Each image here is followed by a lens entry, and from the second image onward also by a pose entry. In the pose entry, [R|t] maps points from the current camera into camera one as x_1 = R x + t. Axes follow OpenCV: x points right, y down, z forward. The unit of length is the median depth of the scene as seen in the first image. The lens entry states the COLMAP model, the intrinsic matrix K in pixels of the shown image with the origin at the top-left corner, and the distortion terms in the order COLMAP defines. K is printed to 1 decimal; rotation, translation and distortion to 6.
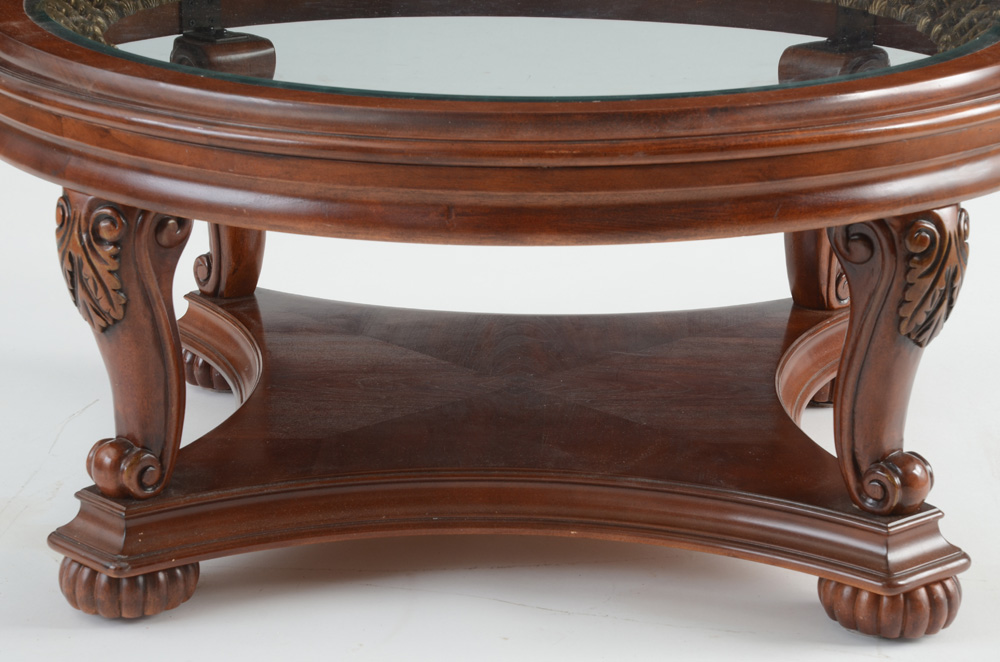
lens RADIAL K [[2749.2, 0, 498.3], [0, 2749.2, 327.0], [0, 0, 1]] dist [0.766429, 0.000000]
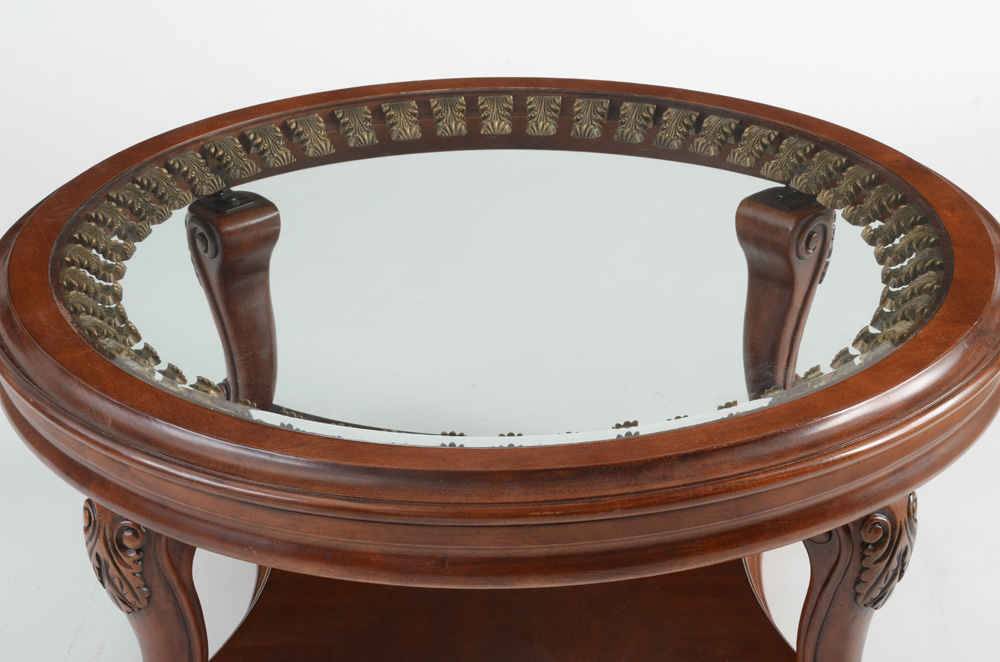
lens RADIAL K [[2312.2, 0, 497.8], [0, 2312.2, 328.7], [0, 0, 1]] dist [0.562070, 0.000000]
pose [[0.999605, -0.028049, 0.001568, 0.004417], [0.027377, 0.985137, 0.169576, -0.263850], [-0.006301, -0.169466, 0.985516, 0.104904]]
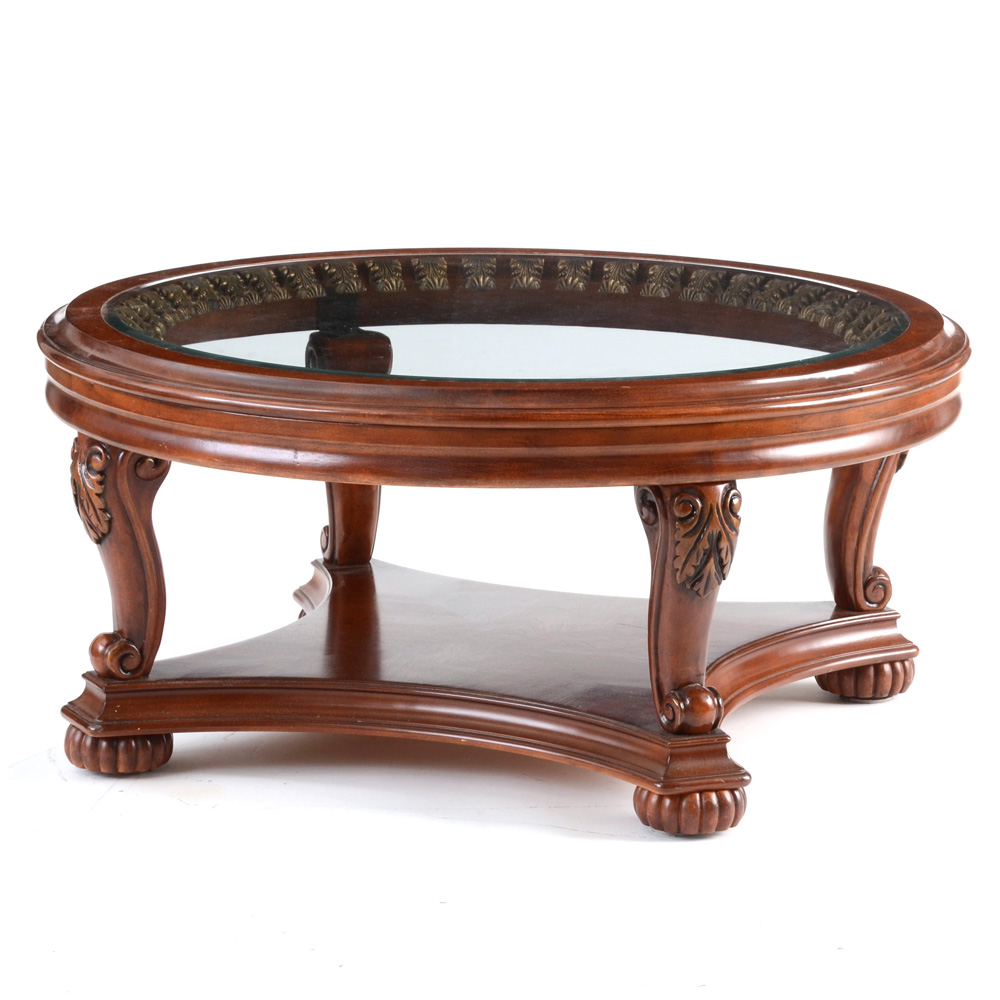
lens RADIAL K [[5336.0, 0, 493.1], [0, 5336.0, 471.0], [0, 0, 1]] dist [1.561158, 0.000000]
pose [[0.946606, 0.059585, -0.316839, 0.822179], [-0.088766, 0.992957, -0.078468, 0.148343], [0.309932, 0.102402, 0.945228, -1.304066]]
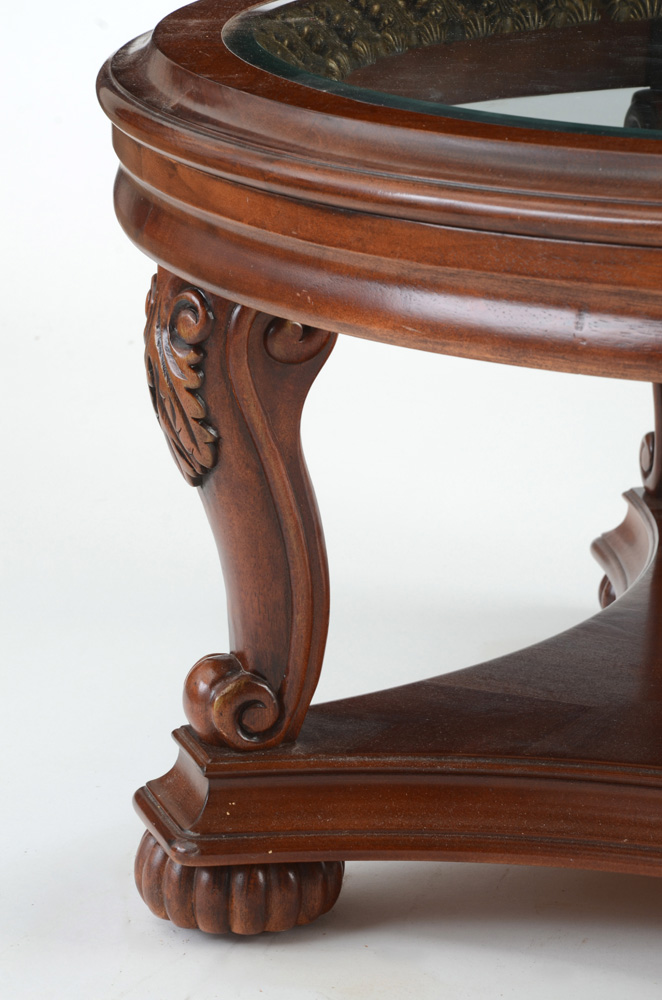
lens RADIAL K [[3834.5, 0, 337.4], [0, 3834.5, 510.8], [0, 0, 1]] dist [1.358636, 0.000000]
pose [[0.902473, 0.098874, -0.419245, 0.269564], [-0.114601, 0.993334, -0.012425, 0.015211], [0.415222, 0.059259, 0.907788, 0.196286]]
